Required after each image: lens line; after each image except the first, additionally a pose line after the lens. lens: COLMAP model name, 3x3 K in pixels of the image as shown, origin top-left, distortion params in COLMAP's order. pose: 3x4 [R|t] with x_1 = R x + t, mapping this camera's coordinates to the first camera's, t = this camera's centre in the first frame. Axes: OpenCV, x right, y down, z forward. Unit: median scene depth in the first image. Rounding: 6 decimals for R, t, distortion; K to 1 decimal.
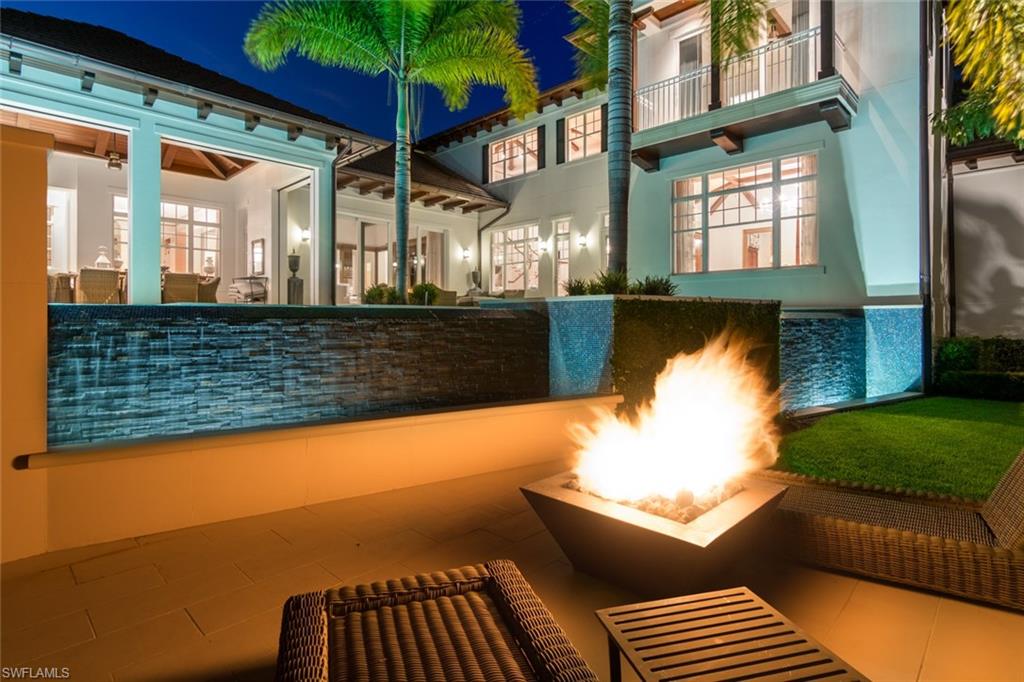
lens RADIAL K [[526.8, 0, 513.1], [0, 526.8, 317.8], [0, 0, 1]] dist [0.000226, -0.000004]
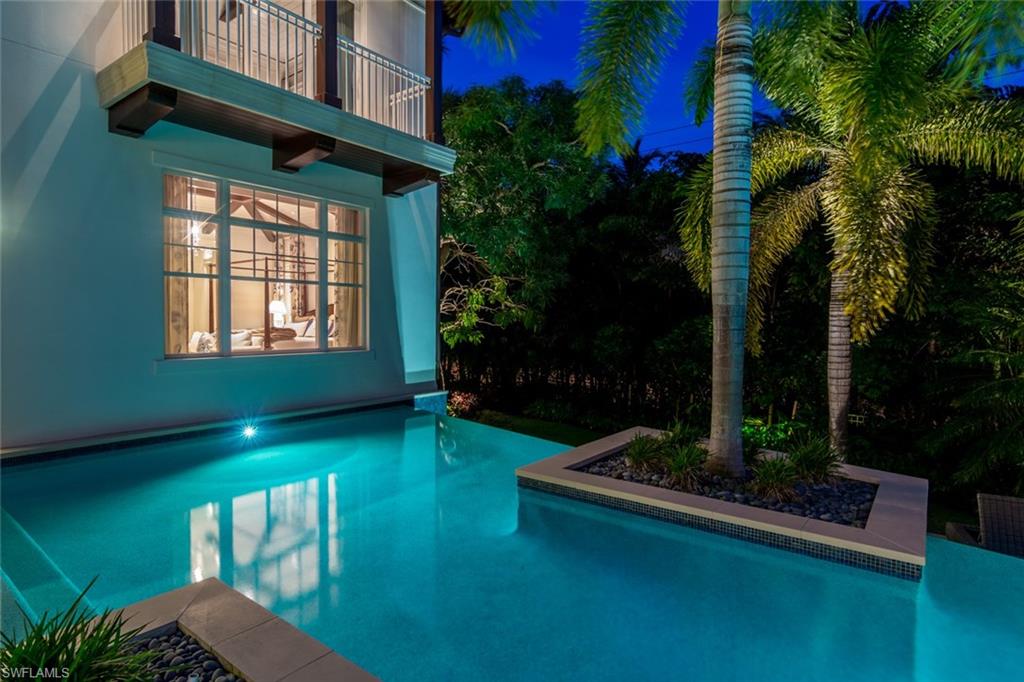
lens RADIAL K [[547.5, 0, 512.0], [0, 547.5, 341.0], [0, 0, 1]] dist [0.001013, 0.000088]
pose [[-0.123764, -0.030109, 0.991855, -0.290631], [-0.004279, 0.999546, 0.029808, -0.134139], [-0.992302, -0.000555, -0.123837, 0.849165]]
